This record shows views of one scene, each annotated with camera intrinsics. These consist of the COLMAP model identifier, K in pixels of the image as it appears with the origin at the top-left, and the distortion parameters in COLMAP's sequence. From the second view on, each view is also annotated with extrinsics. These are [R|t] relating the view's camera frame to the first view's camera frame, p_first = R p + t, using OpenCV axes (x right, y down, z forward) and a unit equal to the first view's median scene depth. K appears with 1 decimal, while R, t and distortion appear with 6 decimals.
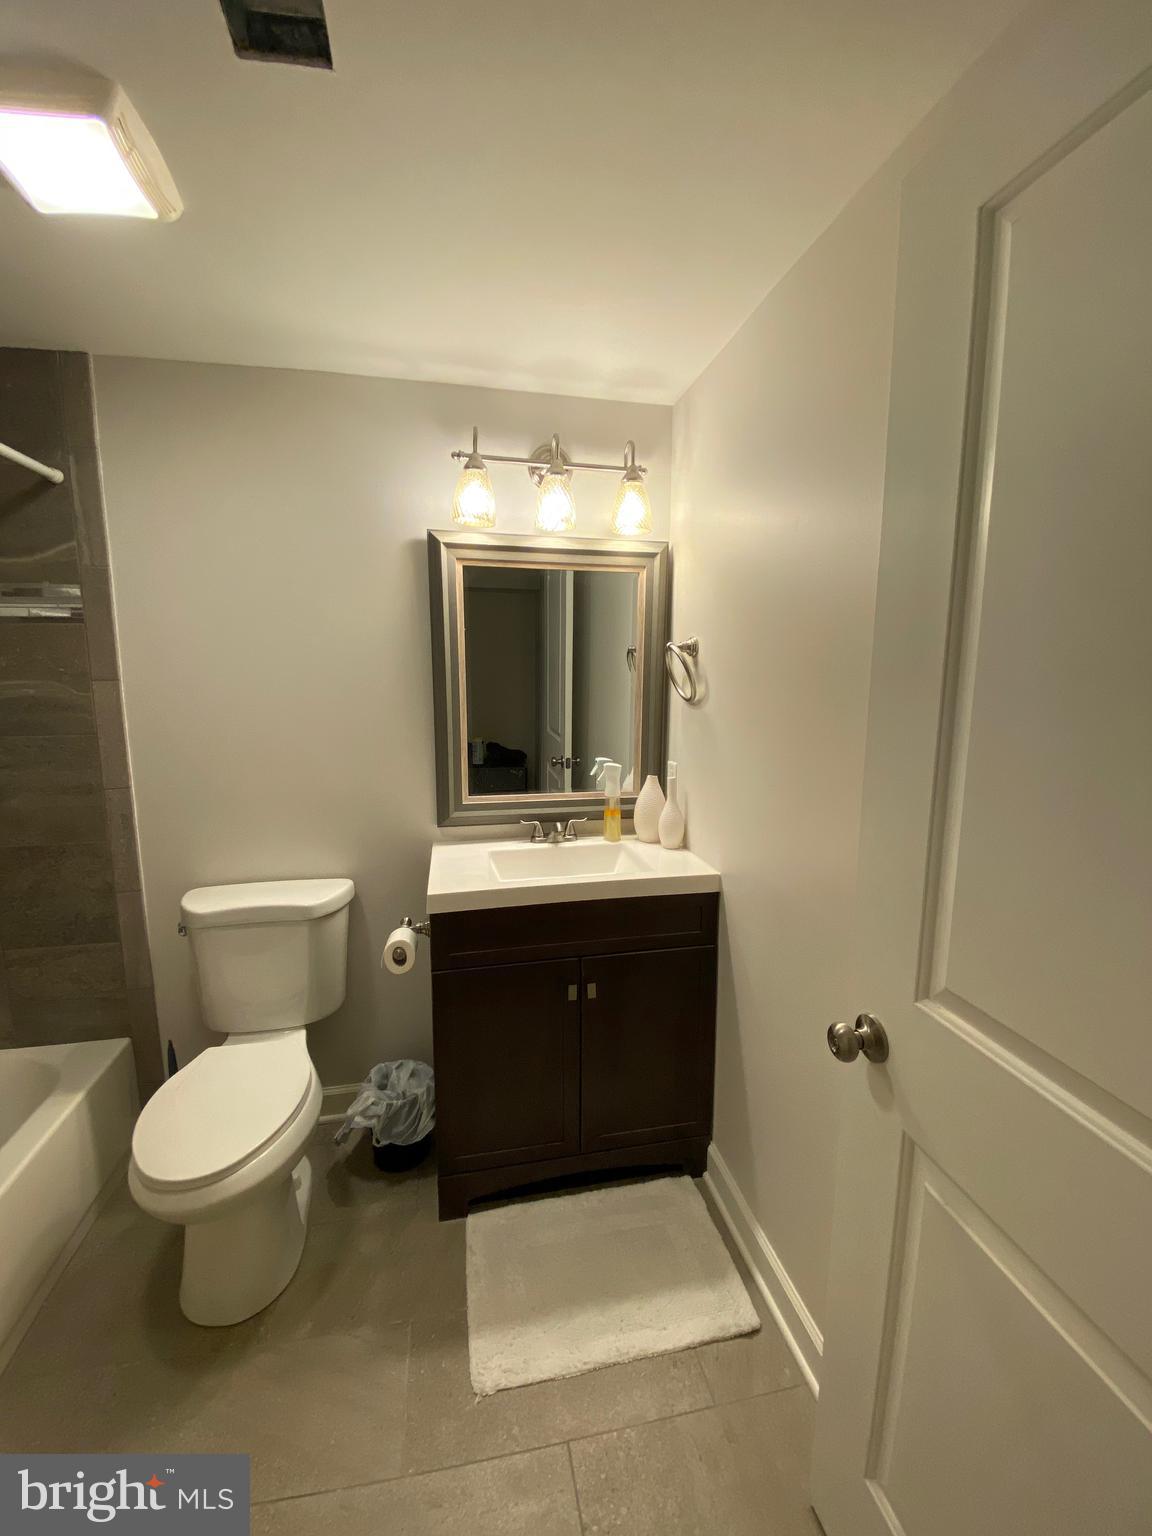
lens RADIAL K [[616.3, 0, 580.6], [0, 616.3, 770.1], [0, 0, 1]] dist [0.002743, -0.013622]
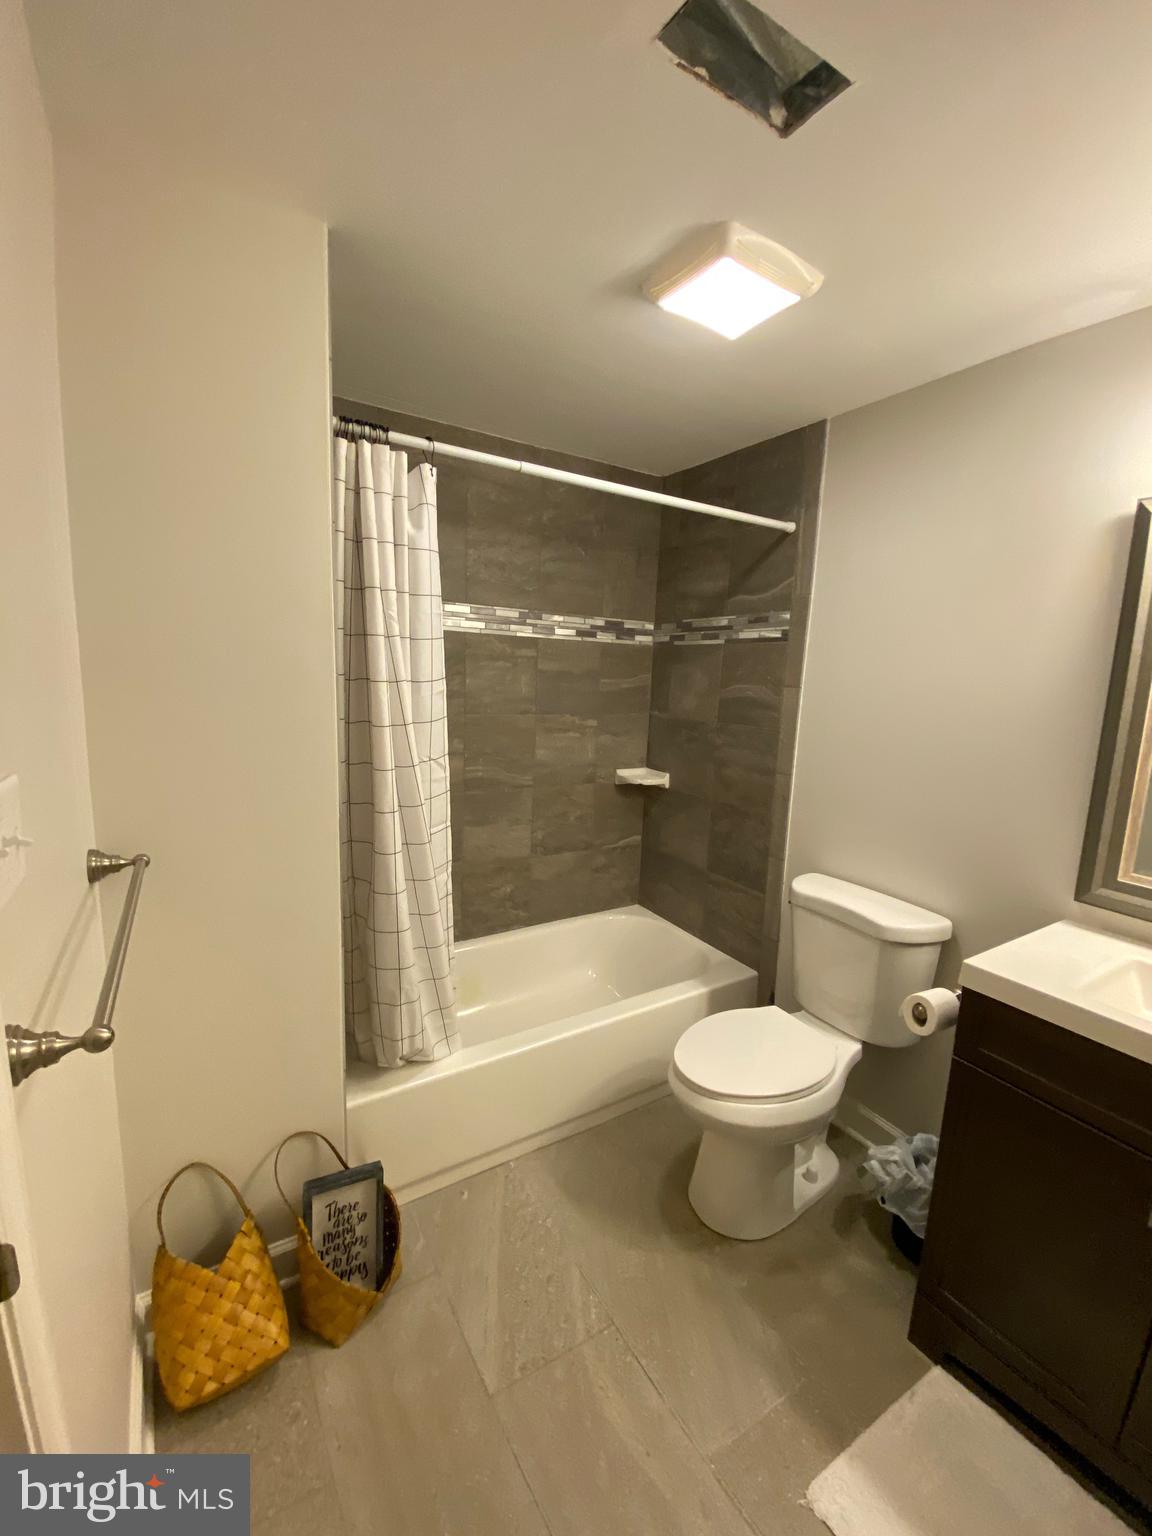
lens RADIAL K [[616.3, 0, 571.2], [0, 616.3, 766.5], [0, 0, 1]] dist [0.002743, -0.013622]
pose [[0.323404, 0.157536, -0.933055, 0.274818], [-0.175138, 0.978973, 0.104585, -0.041739], [0.929912, 0.129590, 0.344194, 0.180230]]
